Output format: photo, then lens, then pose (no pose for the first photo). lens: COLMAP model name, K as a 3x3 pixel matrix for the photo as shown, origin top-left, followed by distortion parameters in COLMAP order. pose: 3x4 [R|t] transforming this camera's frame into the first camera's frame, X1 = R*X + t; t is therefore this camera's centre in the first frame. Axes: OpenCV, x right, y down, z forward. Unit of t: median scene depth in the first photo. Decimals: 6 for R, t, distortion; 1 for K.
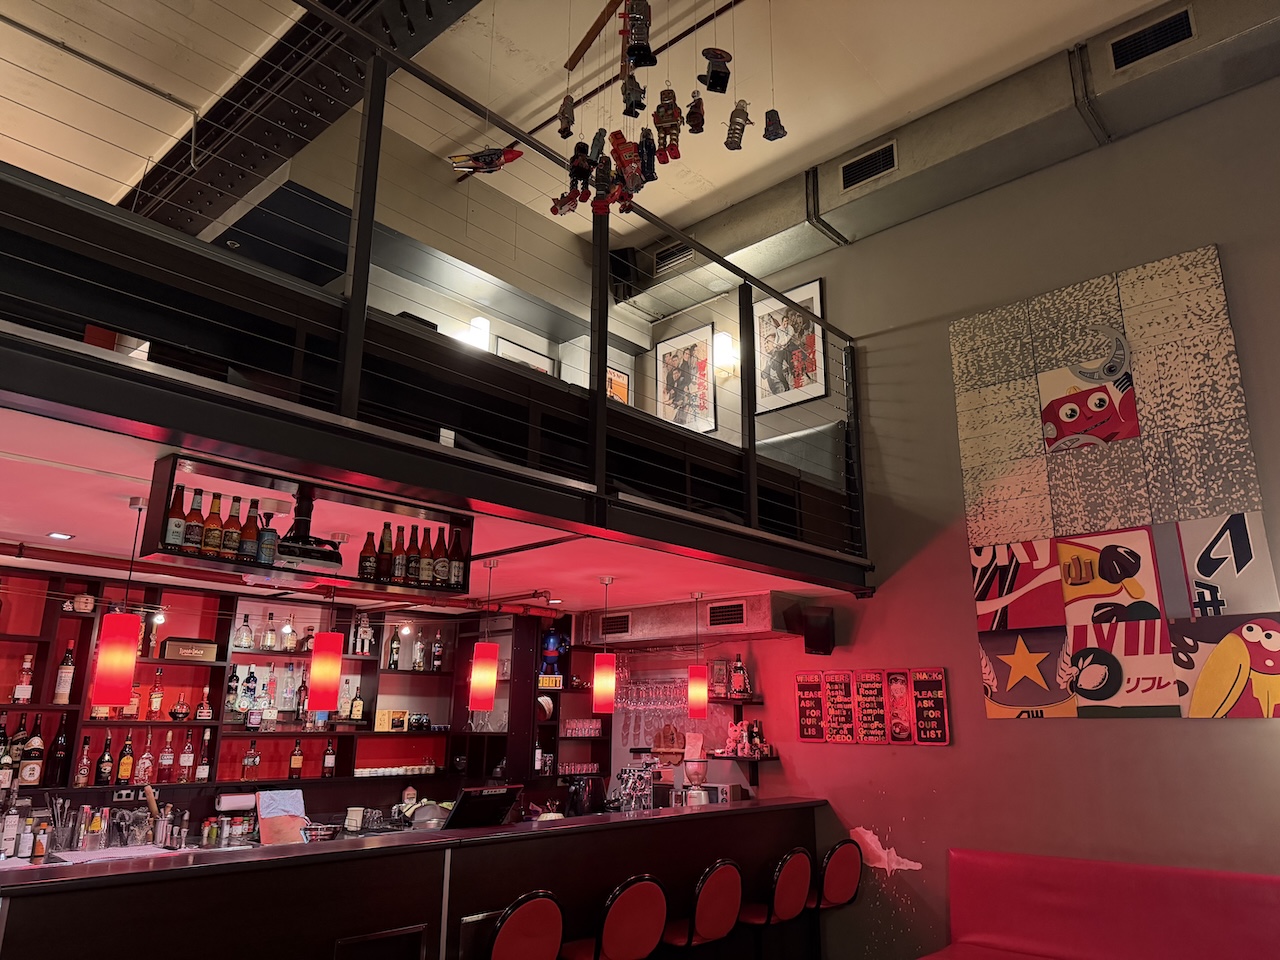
lens RADIAL K [[894.4, 0, 629.4], [0, 894.4, 478.7], [0, 0, 1]] dist [0.004693, -0.006626]
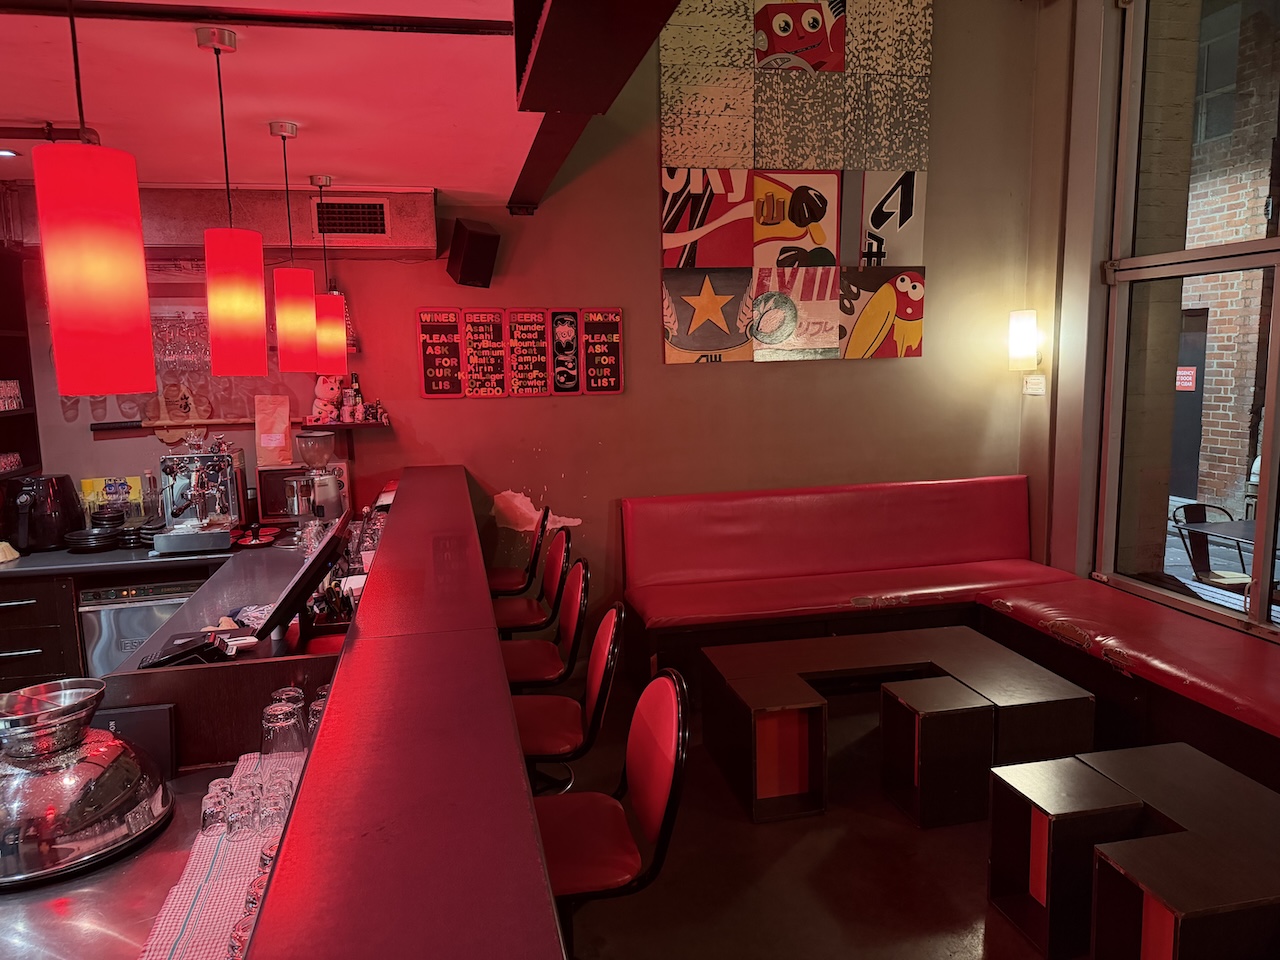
lens RADIAL K [[900.8, 0, 640.0], [0, 900.8, 522.3], [0, 0, 1]] dist [0.057892, -0.137733]
pose [[0.580671, -0.165051, 0.797232, -0.393051], [-0.190491, 0.924509, 0.330147, 0.114398], [-0.791539, -0.343573, 0.505395, 0.485703]]
